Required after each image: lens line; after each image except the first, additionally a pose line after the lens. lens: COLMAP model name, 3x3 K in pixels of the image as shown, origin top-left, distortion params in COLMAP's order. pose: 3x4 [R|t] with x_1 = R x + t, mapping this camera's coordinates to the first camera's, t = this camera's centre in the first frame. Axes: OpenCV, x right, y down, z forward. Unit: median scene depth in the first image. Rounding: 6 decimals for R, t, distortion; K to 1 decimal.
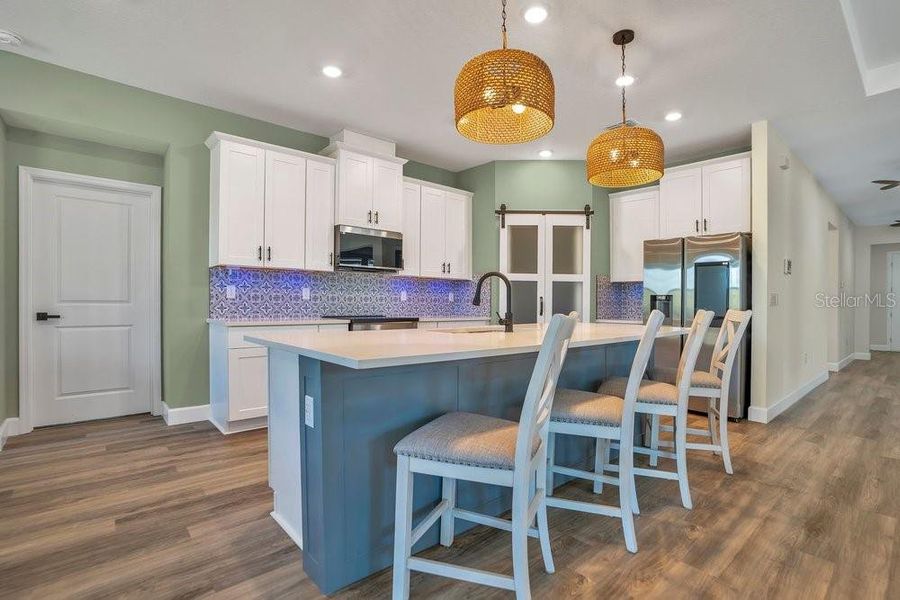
lens RADIAL K [[418.3, 0, 450.0], [0, 418.3, 300.0], [0, 0, 1]] dist [-0.000816, -0.000173]
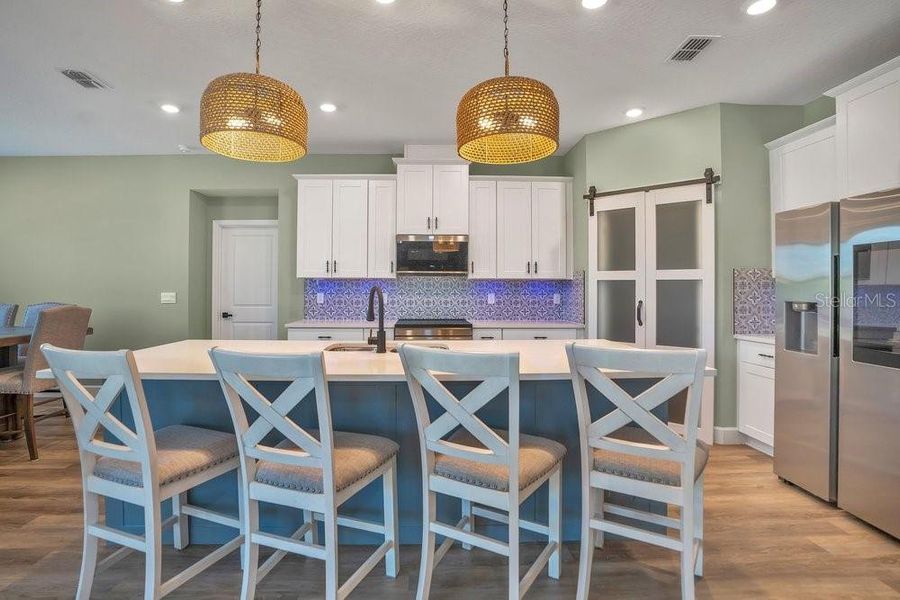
lens RADIAL K [[423.0, 0, 448.0], [0, 423.0, 283.9], [0, 0, 1]] dist [-0.017003, 0.000078]
pose [[0.786075, -0.018074, -0.617867, 0.458365], [0.007416, 0.999776, -0.019810, -0.028330], [0.618087, 0.010990, 0.786033, 0.205590]]
